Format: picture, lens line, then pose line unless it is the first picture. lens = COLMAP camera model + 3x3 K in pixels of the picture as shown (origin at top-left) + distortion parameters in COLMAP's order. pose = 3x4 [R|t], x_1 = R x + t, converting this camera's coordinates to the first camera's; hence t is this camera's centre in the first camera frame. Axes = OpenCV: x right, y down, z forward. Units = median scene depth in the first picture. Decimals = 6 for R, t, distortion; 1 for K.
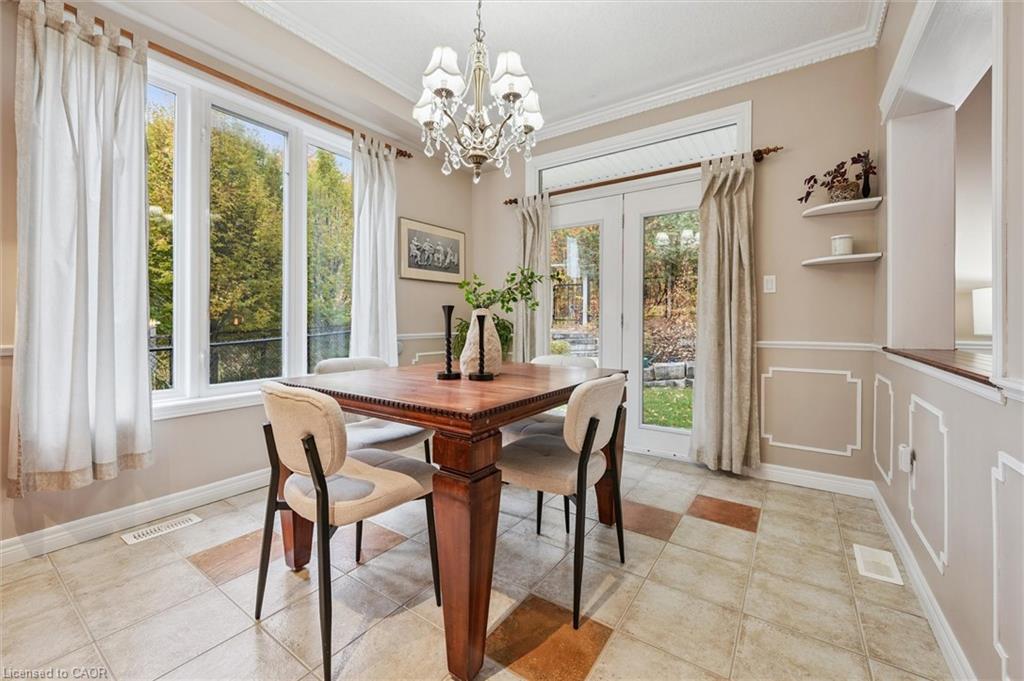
lens RADIAL K [[408.9, 0, 513.6], [0, 408.9, 320.5], [0, 0, 1]] dist [-0.003715, -0.000150]
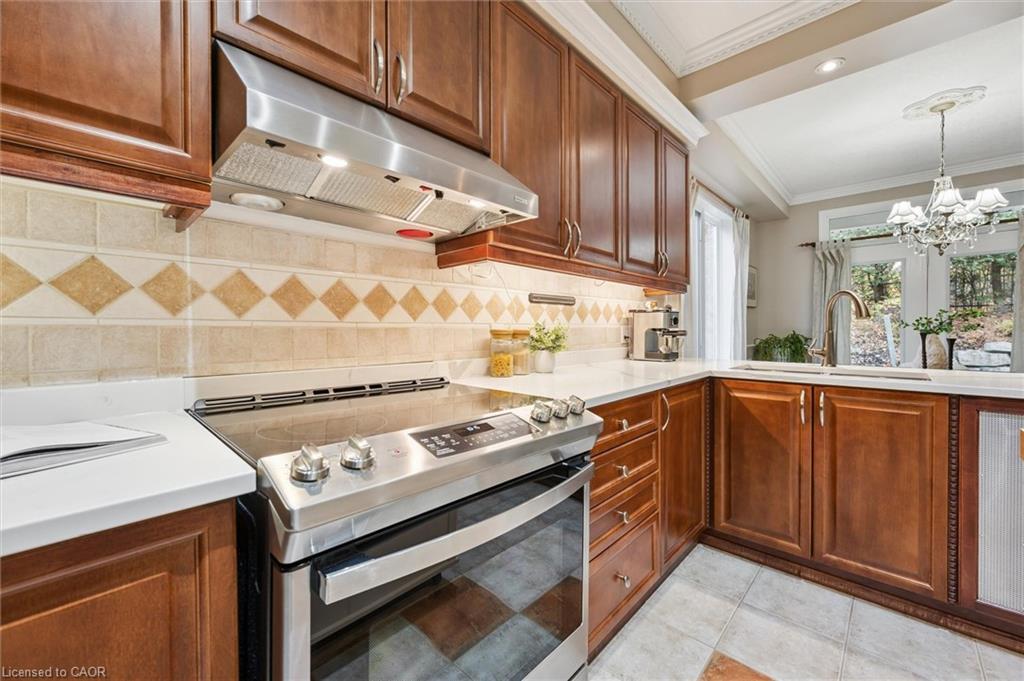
lens RADIAL K [[408.9, 0, 514.3], [0, 408.9, 332.3], [0, 0, 1]] dist [-0.003715, -0.000150]
pose [[0.986077, -0.005239, -0.166205, -0.948255], [0.007588, 0.999880, 0.013504, -0.046202], [0.166114, -0.014577, 0.985999, -0.595010]]
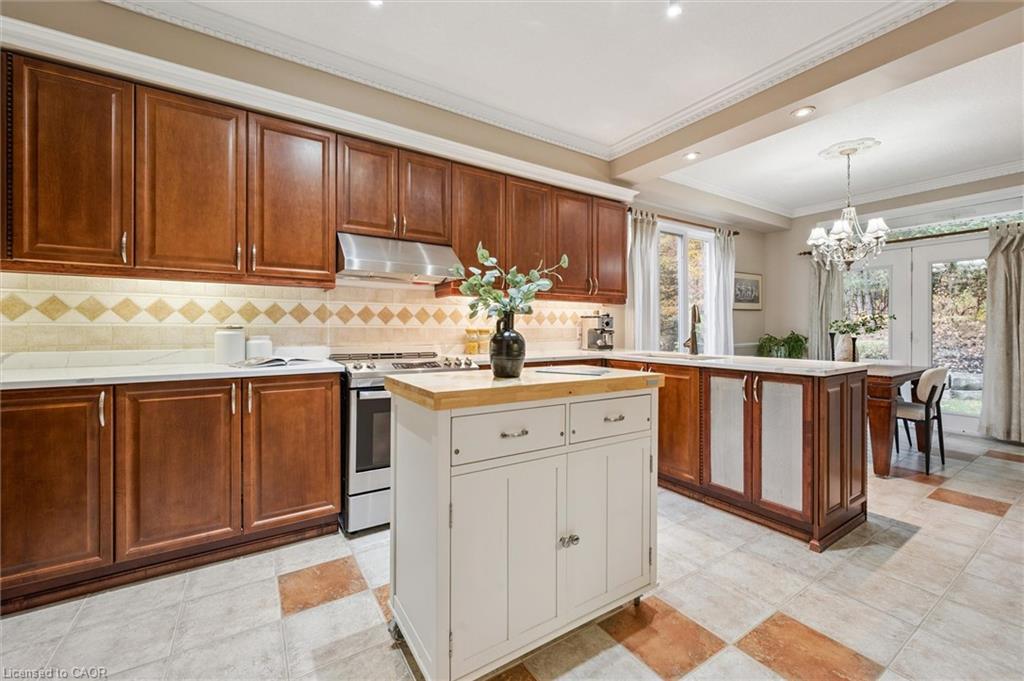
lens RADIAL K [[408.9, 0, 507.6], [0, 408.9, 326.5], [0, 0, 1]] dist [-0.003715, -0.000150]
pose [[0.917541, -0.006314, -0.397590, -0.530973], [0.006125, 0.999980, -0.001746, -0.046704], [0.397593, -0.000834, 0.917561, -0.992716]]
